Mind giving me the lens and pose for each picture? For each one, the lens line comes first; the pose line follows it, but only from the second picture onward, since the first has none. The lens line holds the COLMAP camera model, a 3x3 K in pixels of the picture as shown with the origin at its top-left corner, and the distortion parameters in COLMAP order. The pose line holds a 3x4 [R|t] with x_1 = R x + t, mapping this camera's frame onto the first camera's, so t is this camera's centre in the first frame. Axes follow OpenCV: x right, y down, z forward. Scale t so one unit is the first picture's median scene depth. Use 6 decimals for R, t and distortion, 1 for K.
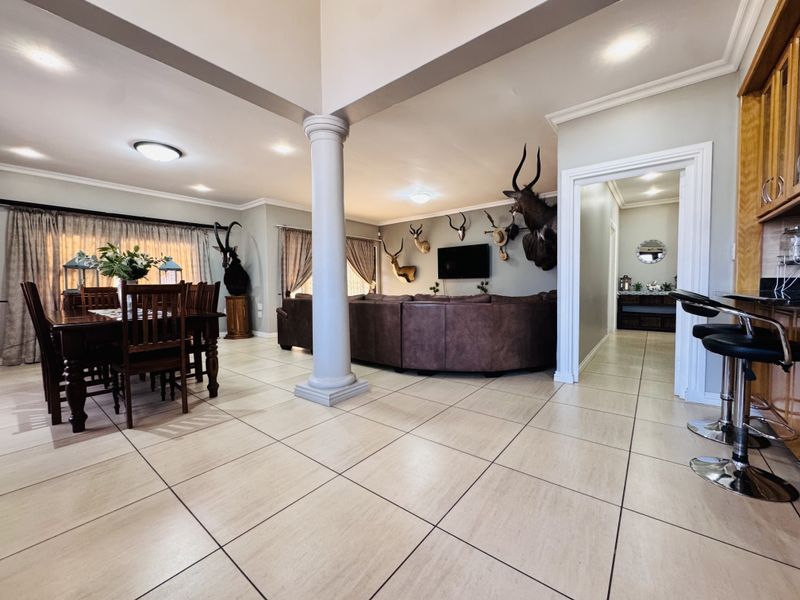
lens RADIAL K [[319.9, 0, 400.0], [0, 319.9, 300.0], [0, 0, 1]] dist [-0.006253, 0.000652]
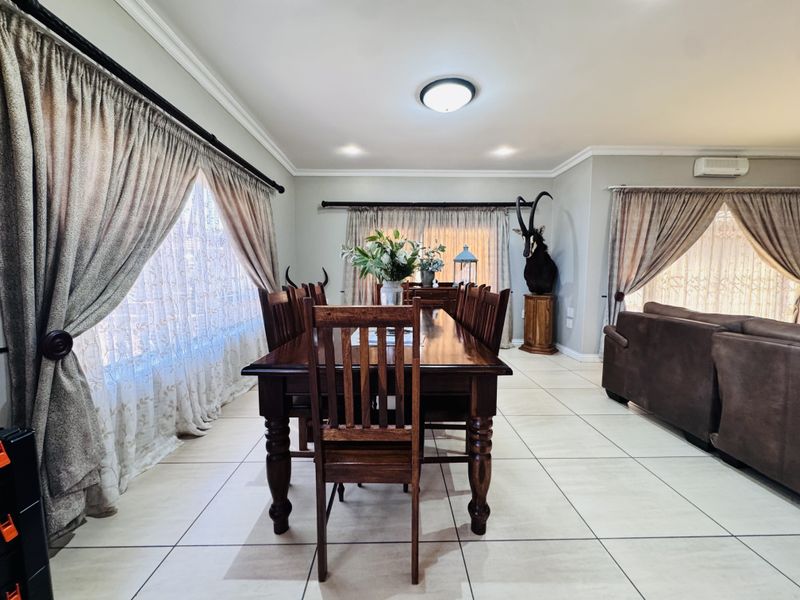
lens RADIAL K [[319.9, 0, 400.0], [0, 319.9, 300.0], [0, 0, 1]] dist [-0.006253, 0.000652]
pose [[0.636120, 0.078238, -0.767613, -0.155060], [-0.046448, 0.996925, 0.063119, -0.034515], [0.770191, -0.004497, 0.637798, 0.295731]]
